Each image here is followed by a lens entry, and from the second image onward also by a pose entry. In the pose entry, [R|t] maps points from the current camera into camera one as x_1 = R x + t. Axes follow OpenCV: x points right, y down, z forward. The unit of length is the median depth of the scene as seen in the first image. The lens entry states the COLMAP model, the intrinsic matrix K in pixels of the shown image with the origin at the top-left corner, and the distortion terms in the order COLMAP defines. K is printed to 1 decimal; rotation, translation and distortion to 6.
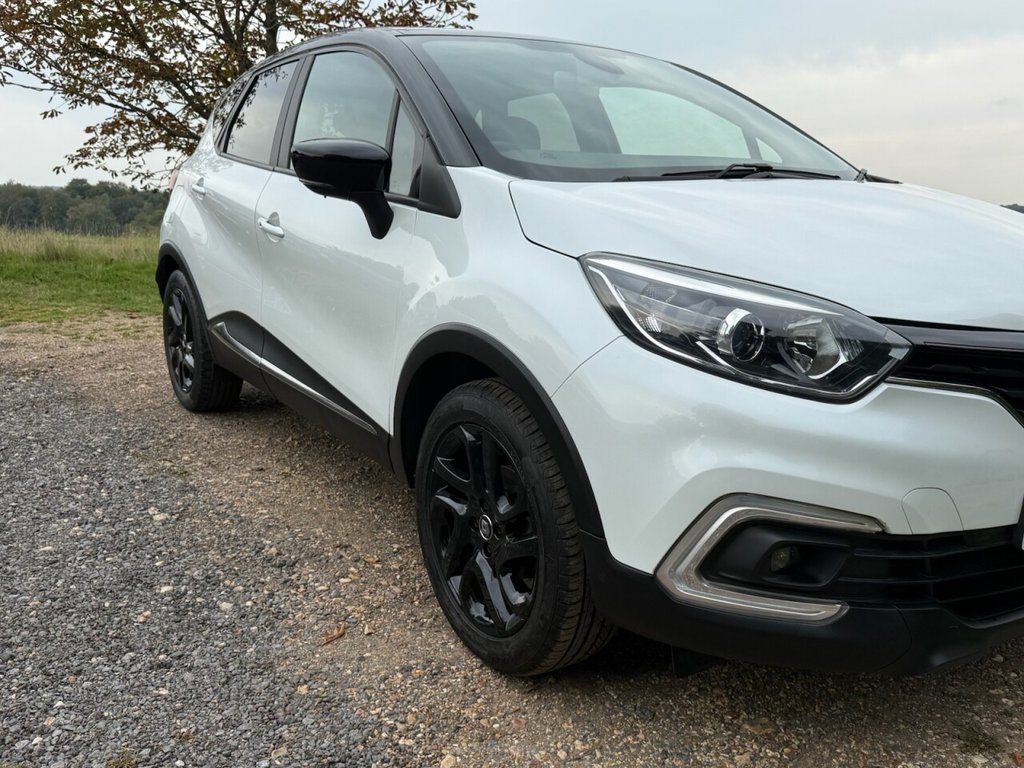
lens RADIAL K [[904.4, 0, 516.2], [0, 904.4, 383.8], [0, 0, 1]] dist [0.098751, -0.170892]
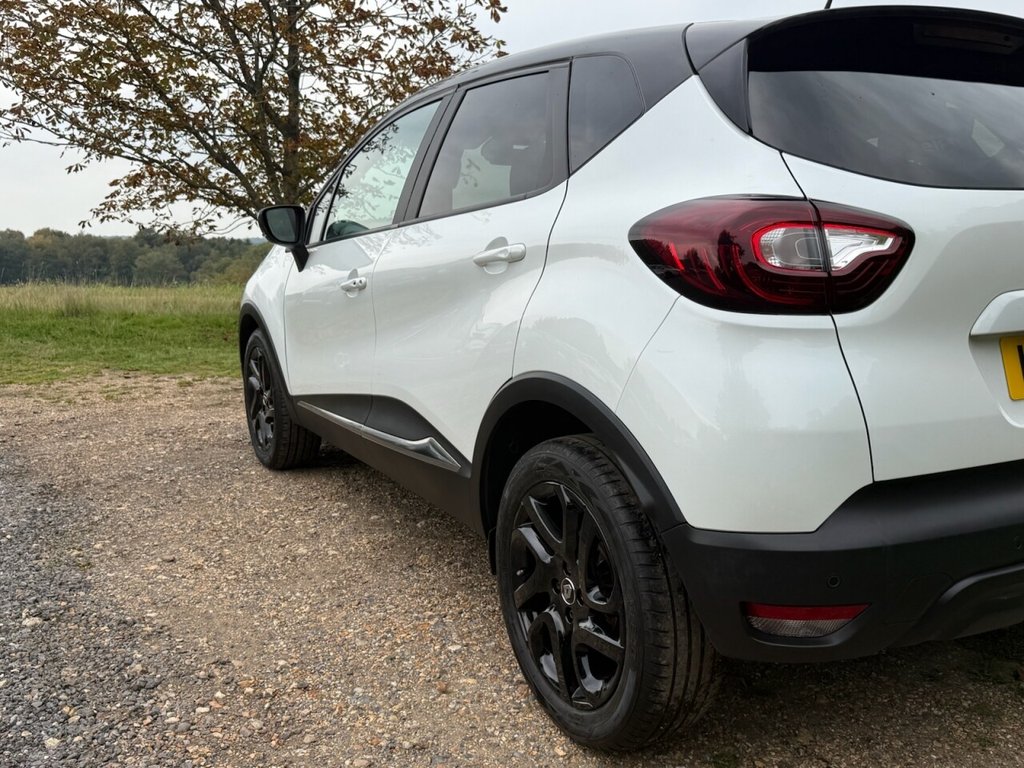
lens RADIAL K [[932.0, 0, 510.2], [0, 932.0, 387.2], [0, 0, 1]] dist [0.152810, -0.317269]
pose [[0.996700, -0.012820, -0.080156, 0.044988], [0.009429, 0.999050, -0.042545, -0.011753], [0.080626, 0.041649, 0.995874, 0.032624]]
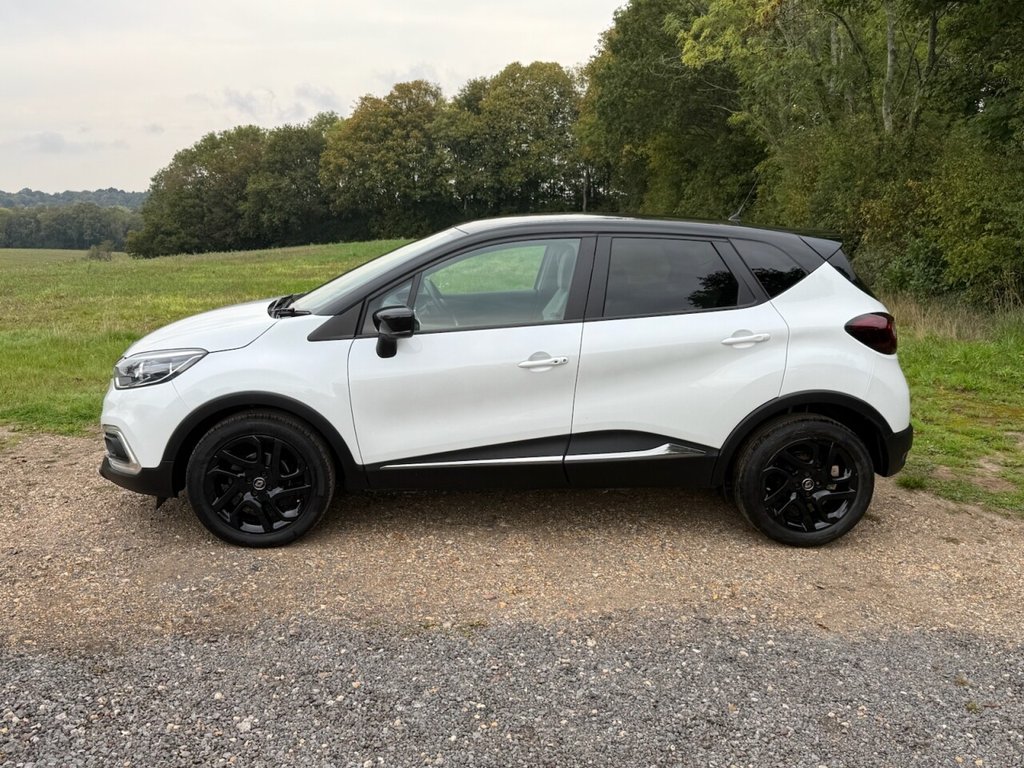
lens RADIAL K [[930.9, 0, 506.1], [0, 930.9, 388.0], [0, 0, 1]] dist [0.156237, -0.310424]
pose [[0.480615, -0.185438, 0.857101, -0.439769], [0.170186, 0.978527, 0.116279, -0.105579], [-0.860259, 0.089982, 0.501854, 0.133312]]
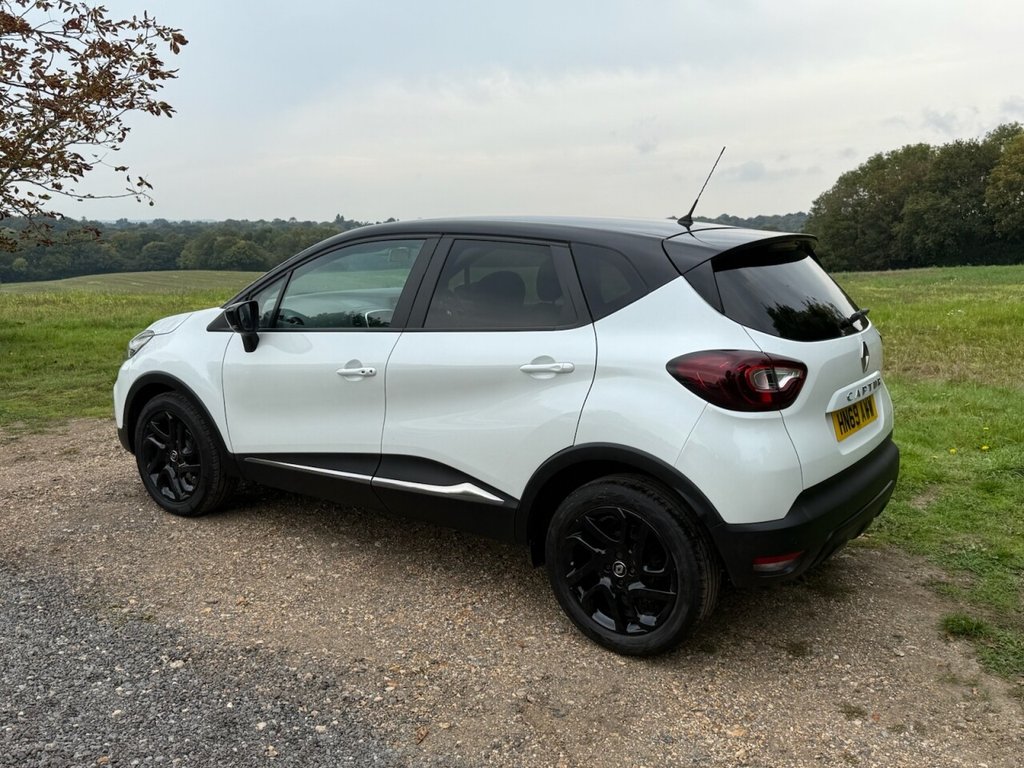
lens RADIAL K [[938.7, 0, 515.3], [0, 938.7, 379.1], [0, 0, 1]] dist [0.105599, -0.190571]
pose [[0.924091, -0.078250, 0.374076, -0.127399], [0.086621, 0.996226, -0.005591, -0.049053], [-0.372227, 0.037569, 0.927381, -0.077842]]
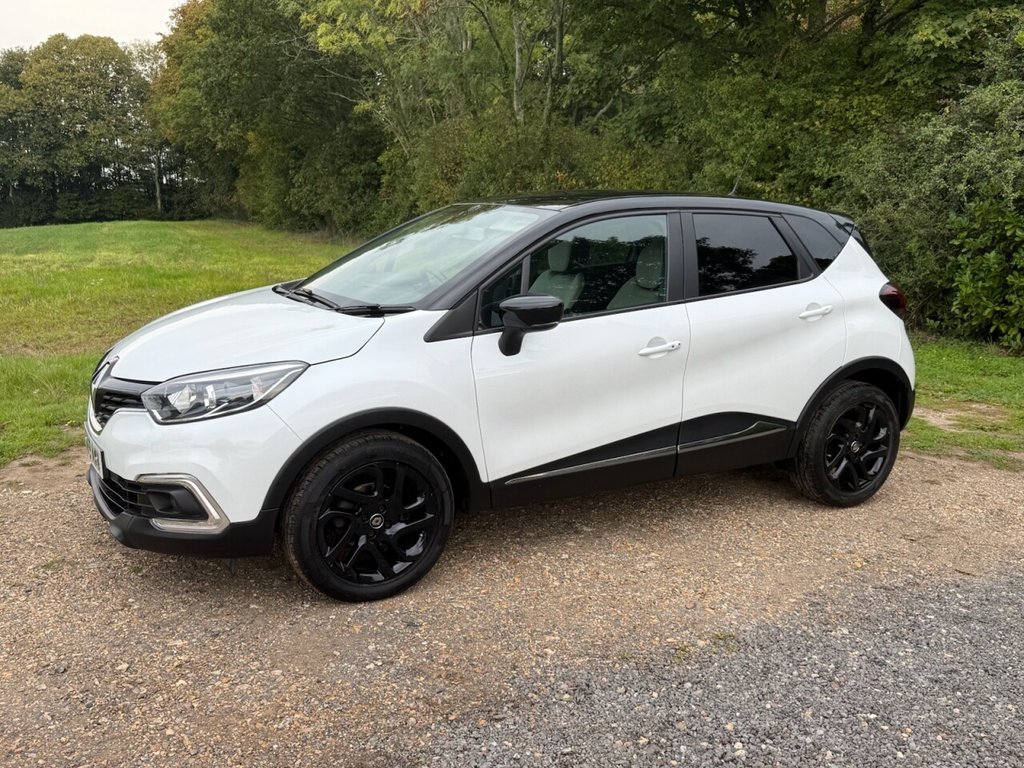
lens RADIAL K [[937.1, 0, 513.1], [0, 937.1, 388.2], [0, 0, 1]] dist [0.121760, -0.239925]
pose [[0.044734, -0.217325, 0.975074, -0.462164], [0.183666, 0.961202, 0.205808, -0.144834], [-0.981970, 0.169881, 0.082914, 0.381370]]
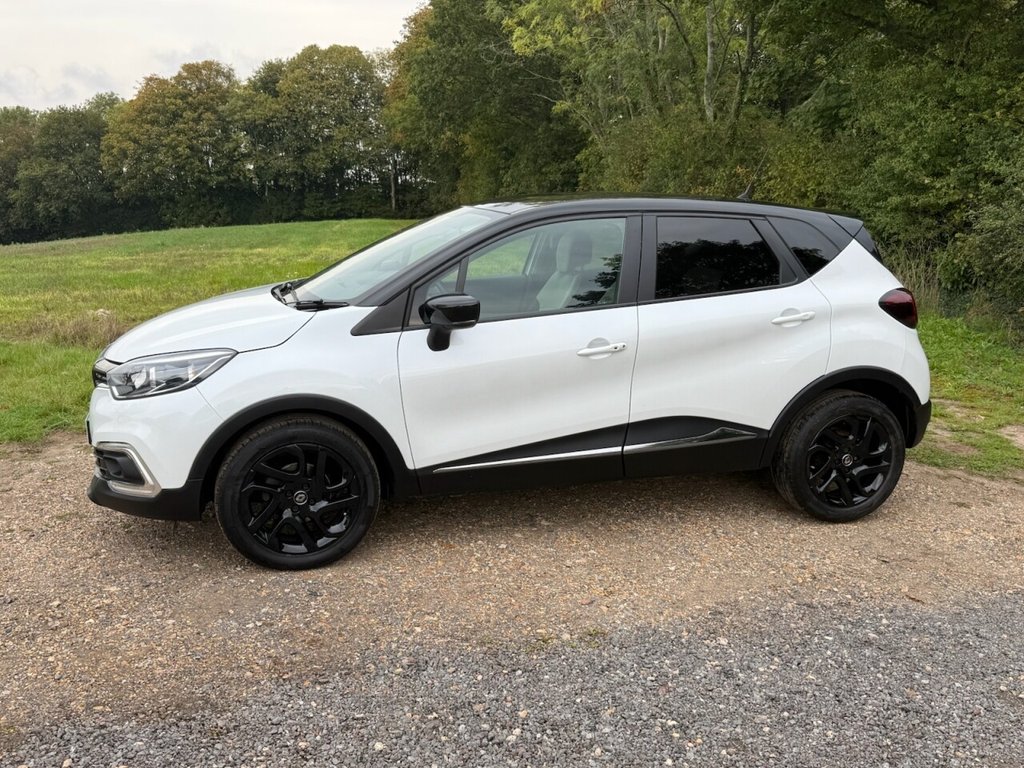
lens RADIAL K [[932.0, 0, 510.2], [0, 932.0, 387.2], [0, 0, 1]] dist [0.152810, -0.317269]
pose [[0.281739, -0.213038, 0.935541, -0.458187], [0.185323, 0.968761, 0.164792, -0.124018], [-0.941423, 0.126949, 0.312419, 0.253940]]
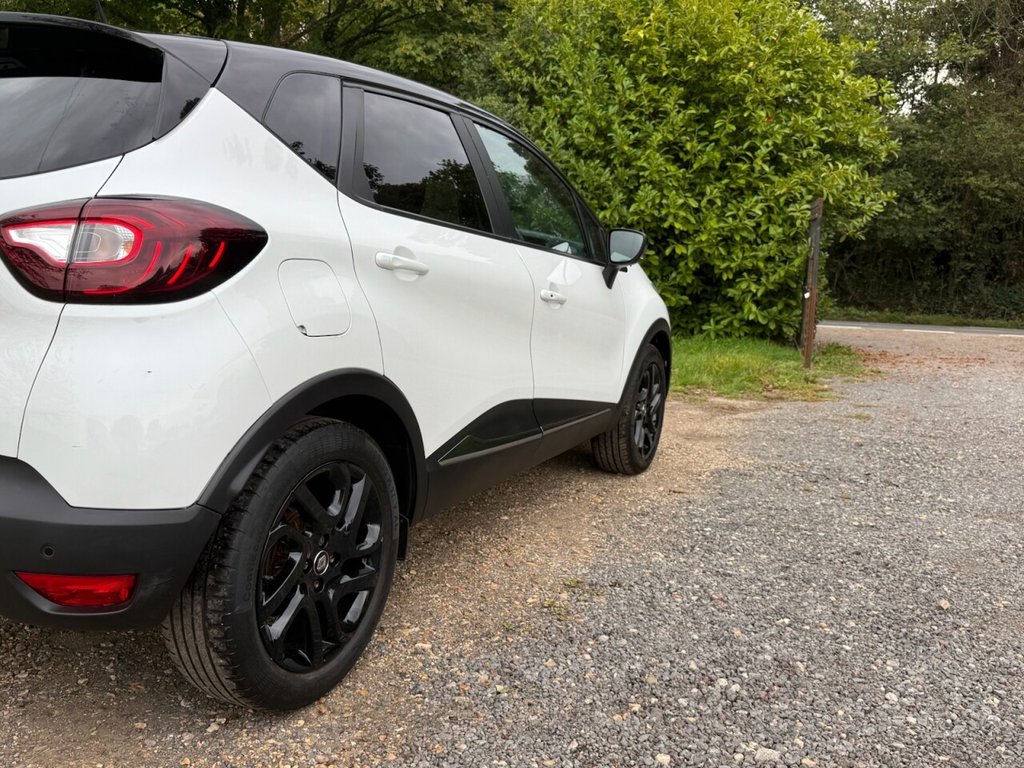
lens RADIAL K [[893.7, 0, 506.3], [0, 893.7, 386.7], [0, 0, 1]] dist [0.254567, -0.639486]
pose [[-0.525763, -0.169737, 0.833525, -0.360452], [0.125806, 0.953597, 0.273543, -0.115966], [-0.841277, 0.248681, -0.480012, 0.498046]]
